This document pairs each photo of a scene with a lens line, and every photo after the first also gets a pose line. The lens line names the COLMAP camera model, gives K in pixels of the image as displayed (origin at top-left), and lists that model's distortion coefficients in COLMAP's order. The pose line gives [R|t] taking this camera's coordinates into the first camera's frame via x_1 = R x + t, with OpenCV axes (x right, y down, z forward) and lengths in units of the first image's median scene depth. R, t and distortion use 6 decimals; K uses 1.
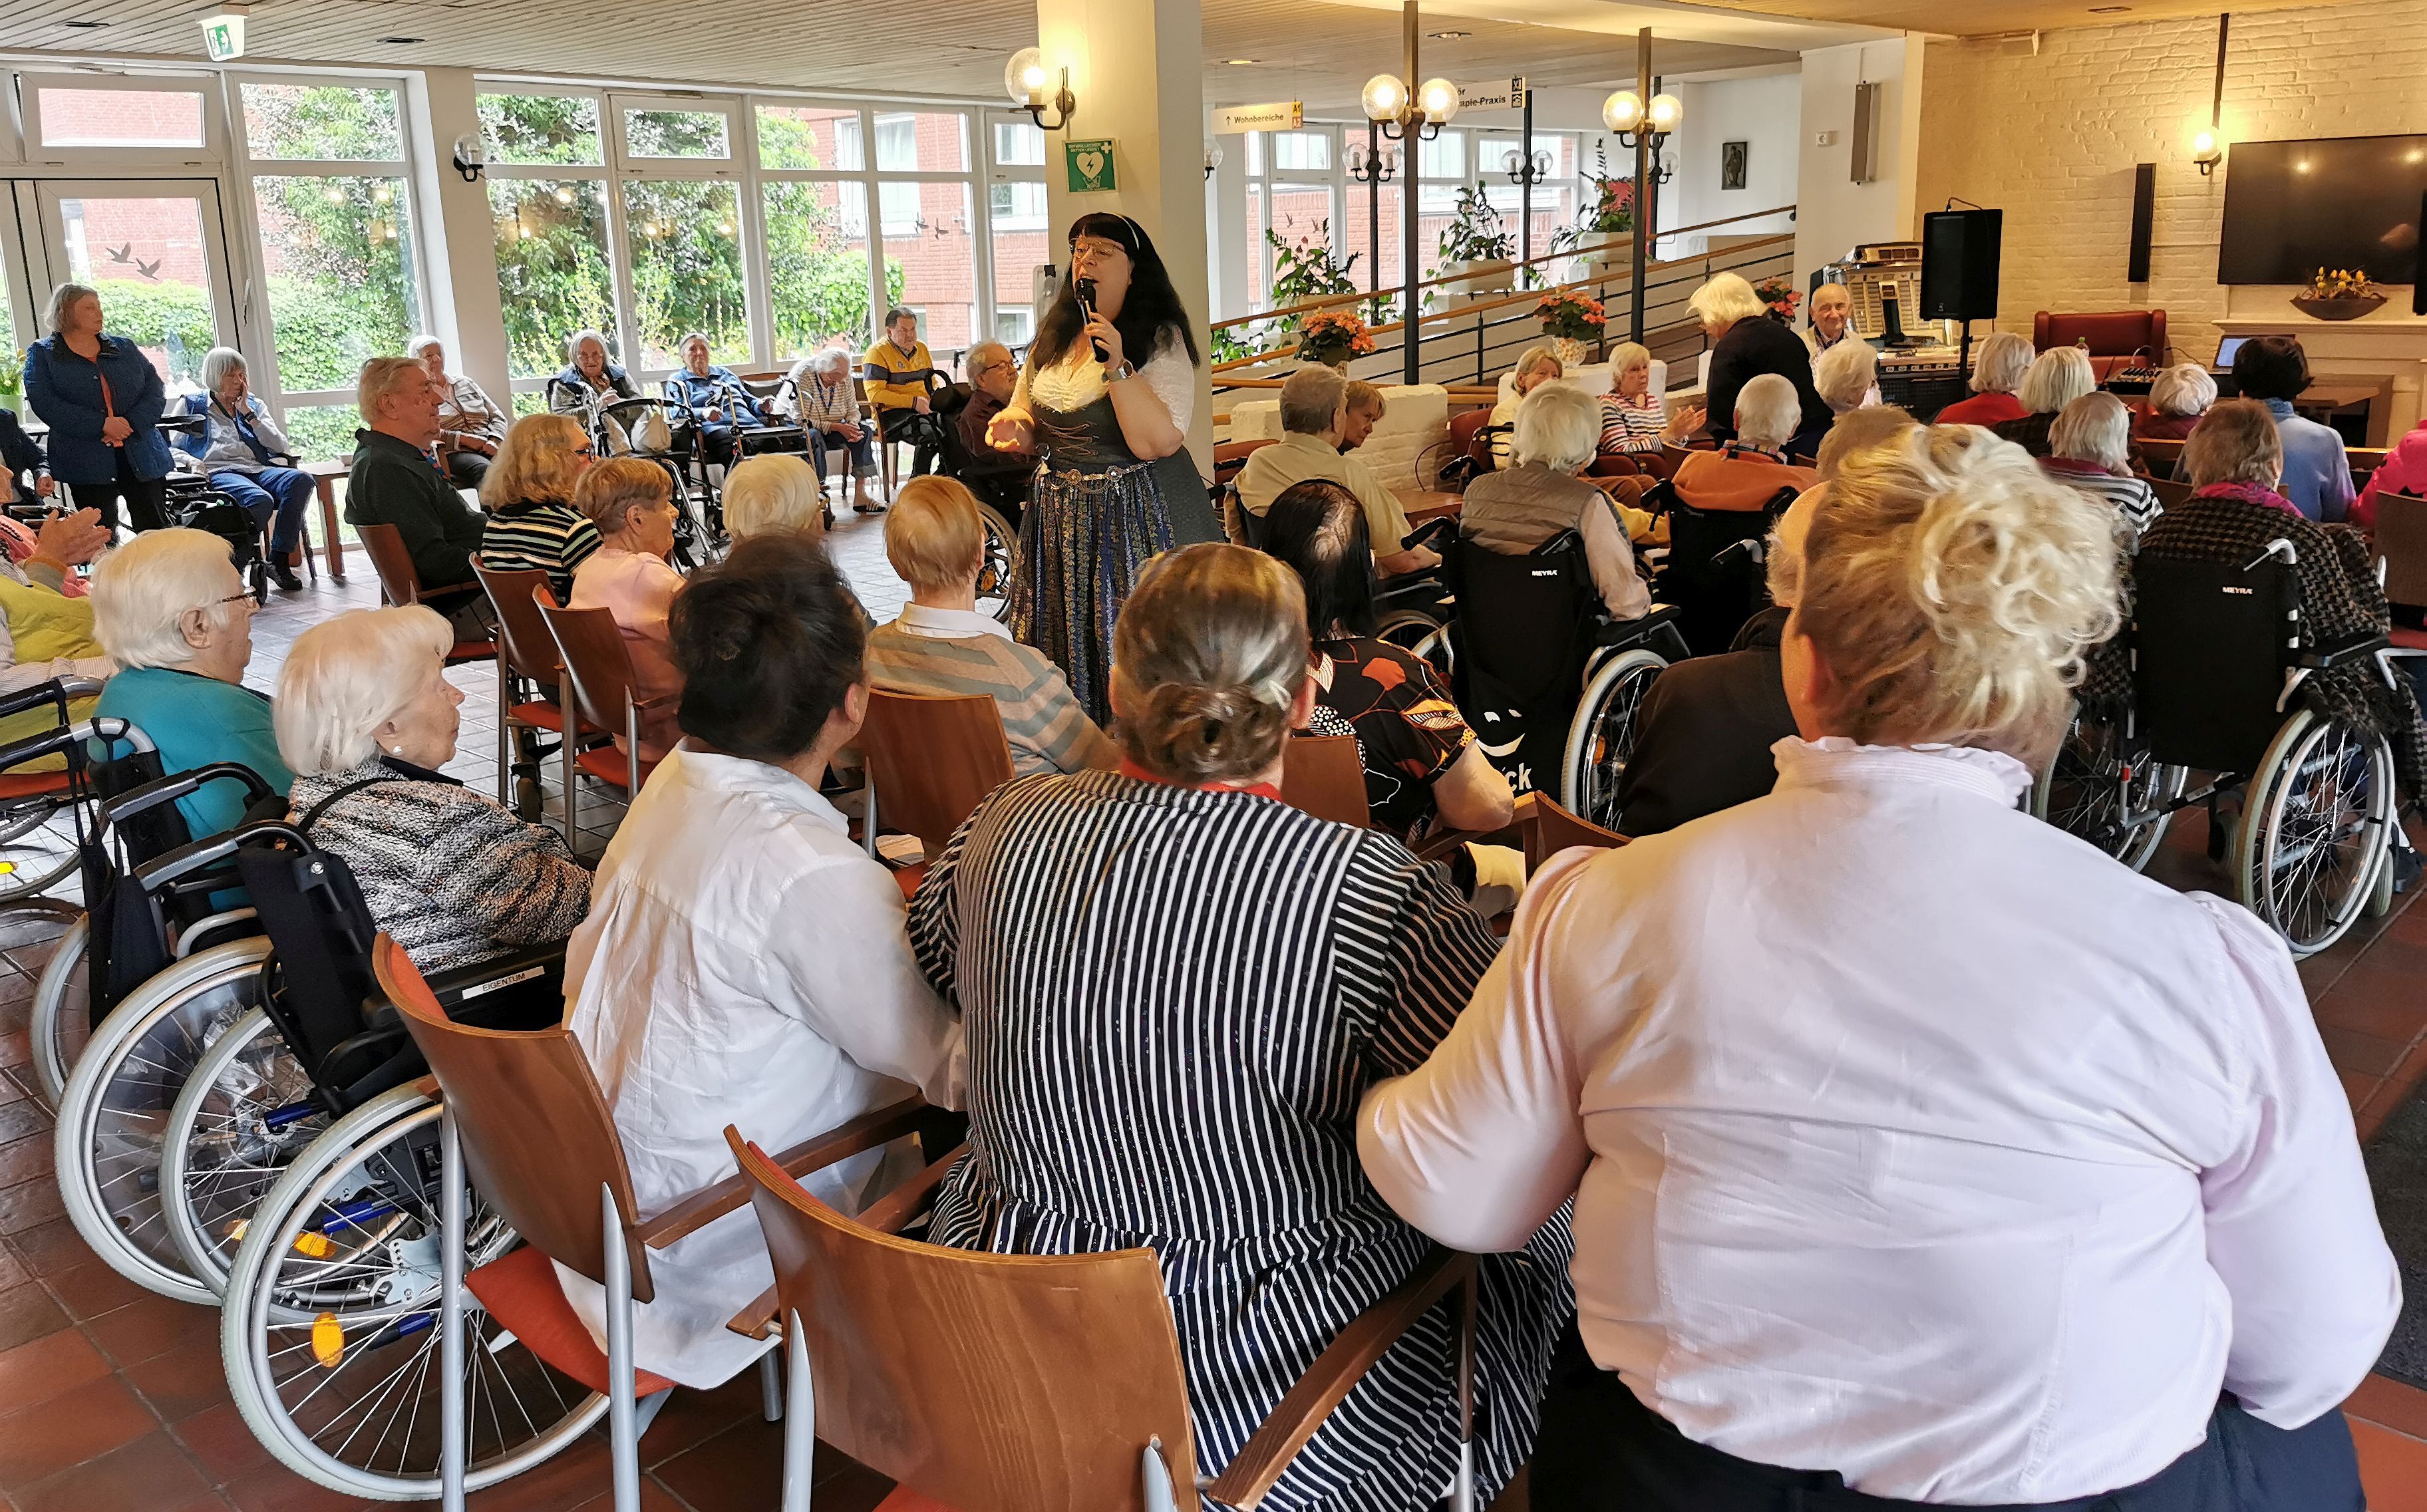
lens RADIAL K [[1882.0, 0, 1207.8], [0, 1882.0, 674.2], [0, 0, 1]] dist [0.062099, -0.110199]
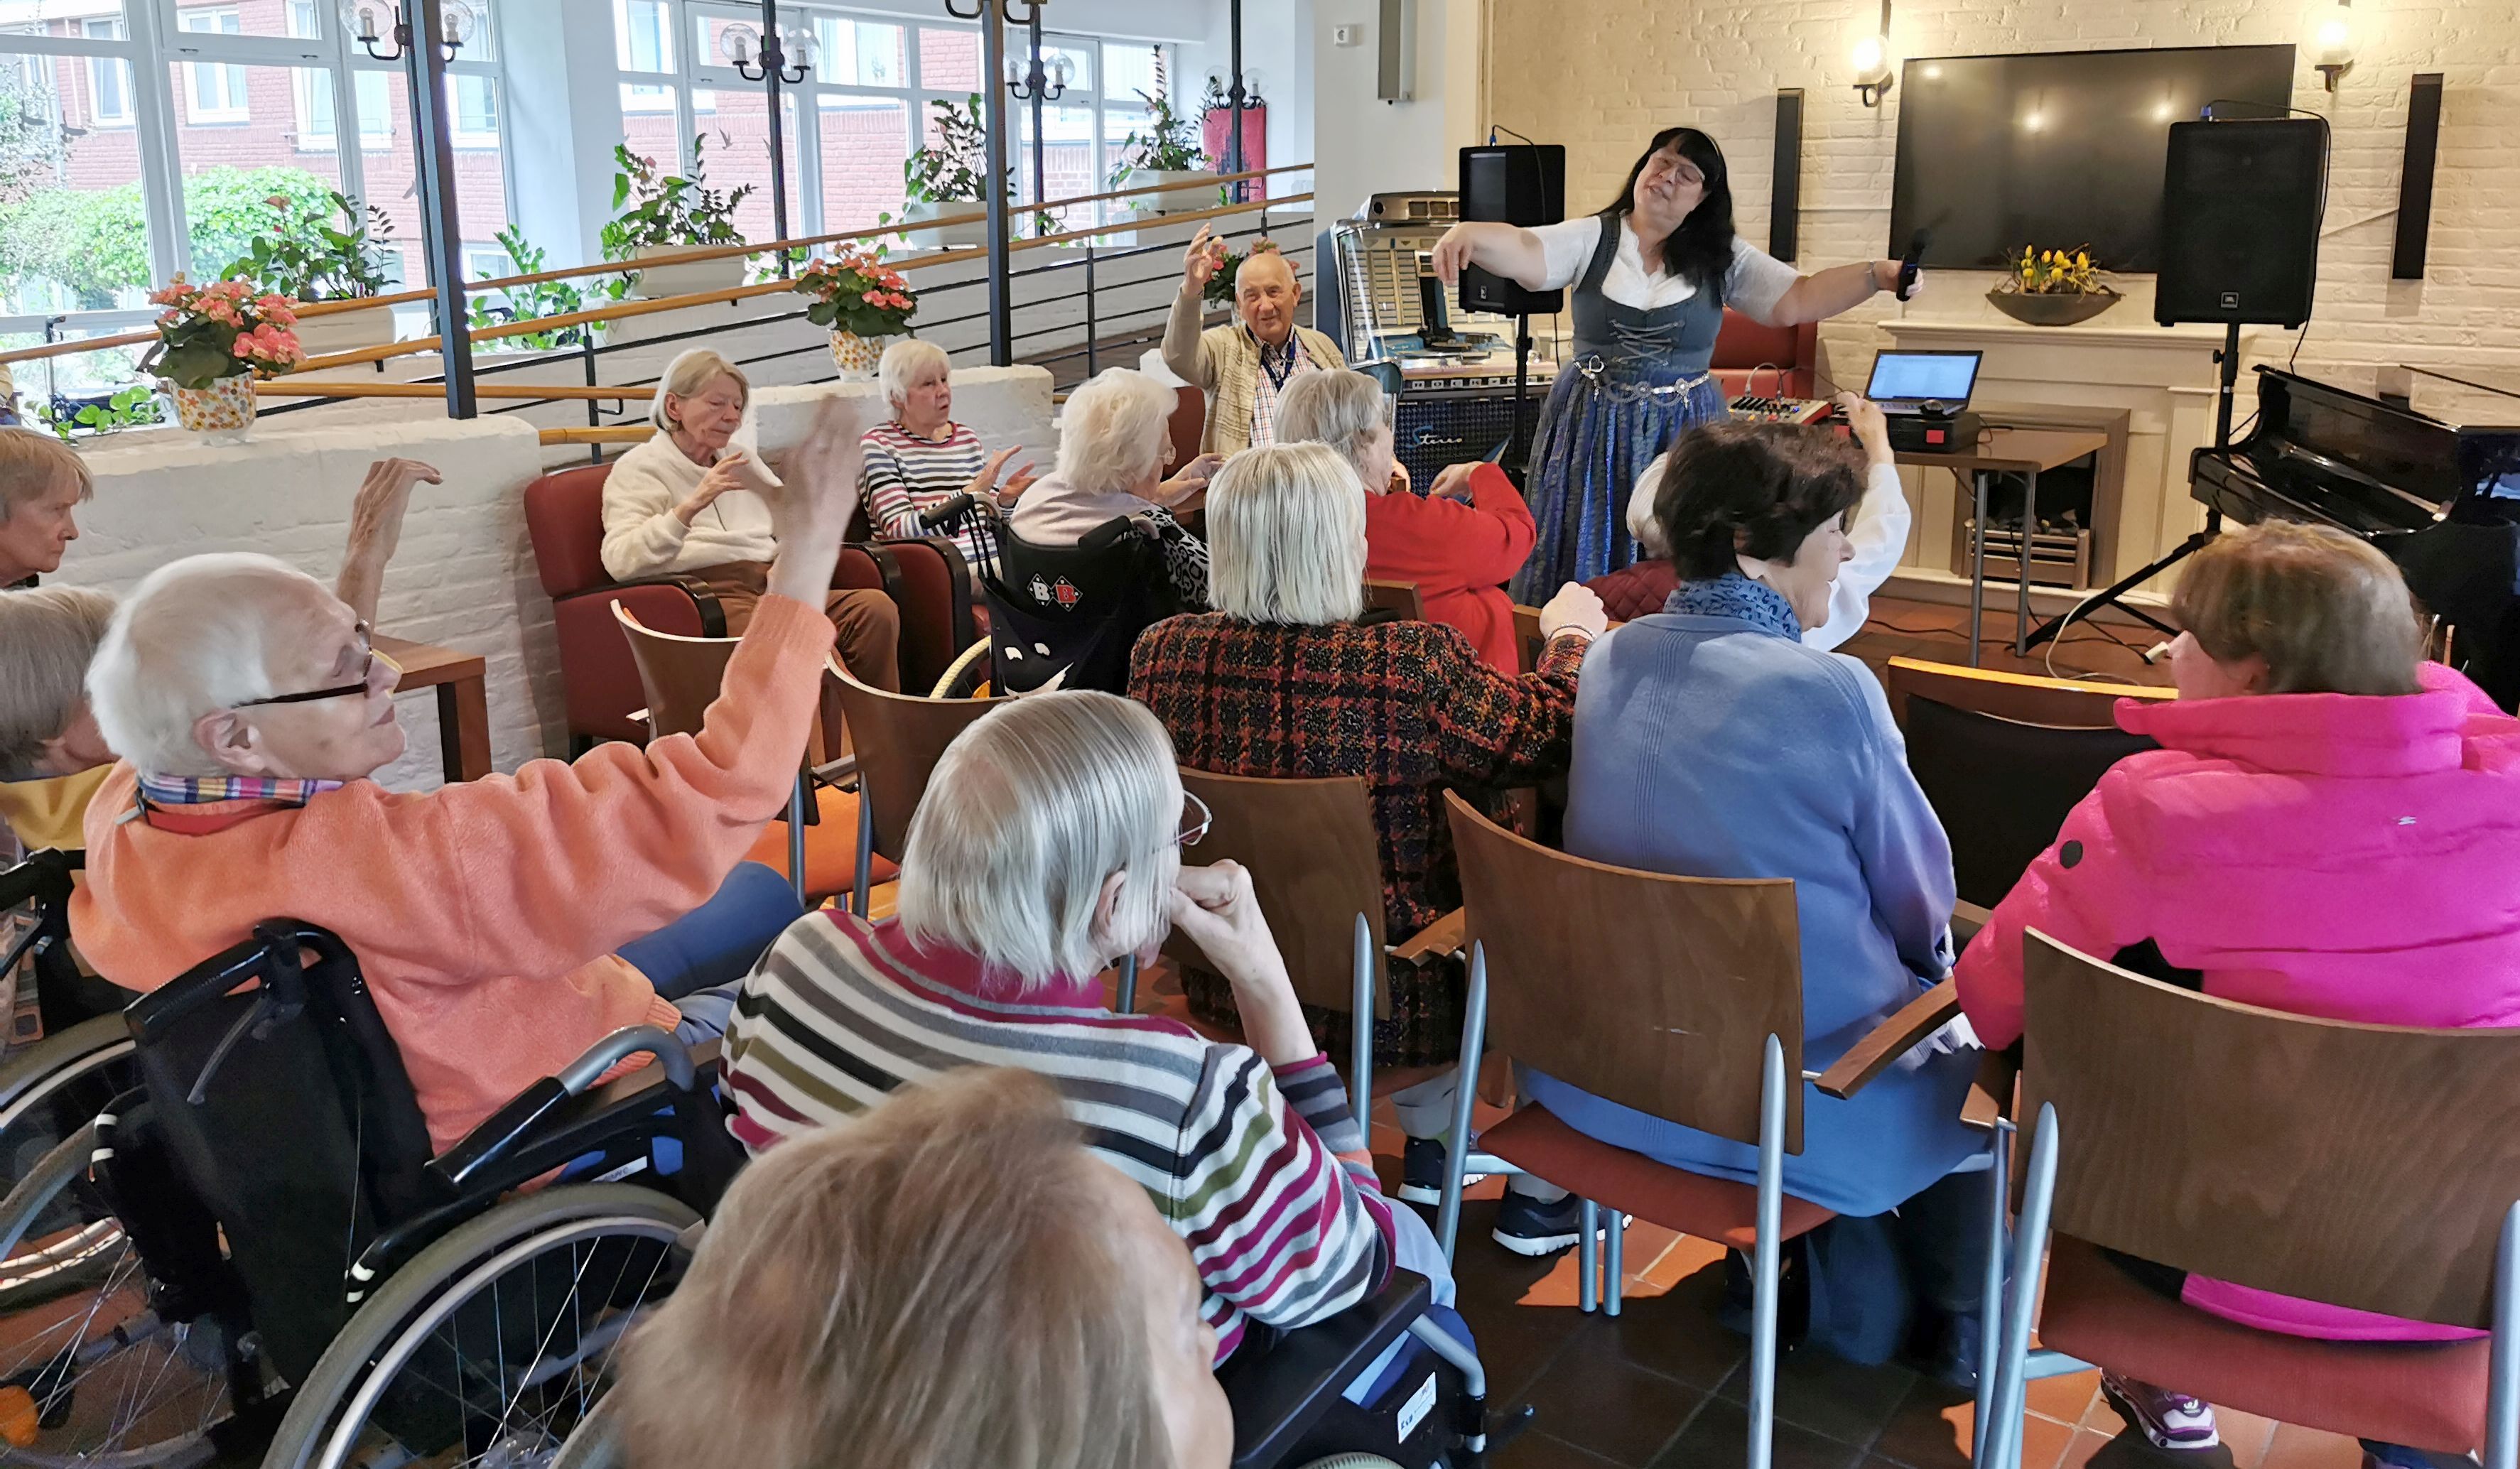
lens RADIAL K [[1997.6, 0, 1306.9], [0, 1997.6, 635.0], [0, 0, 1]] dist [0.022623, -0.003167]
pose [[0.987198, -0.004716, 0.159429, 0.206510], [0.005450, 0.999976, -0.004169, -0.070328], [-0.159405, 0.004984, 0.987201, 0.318082]]
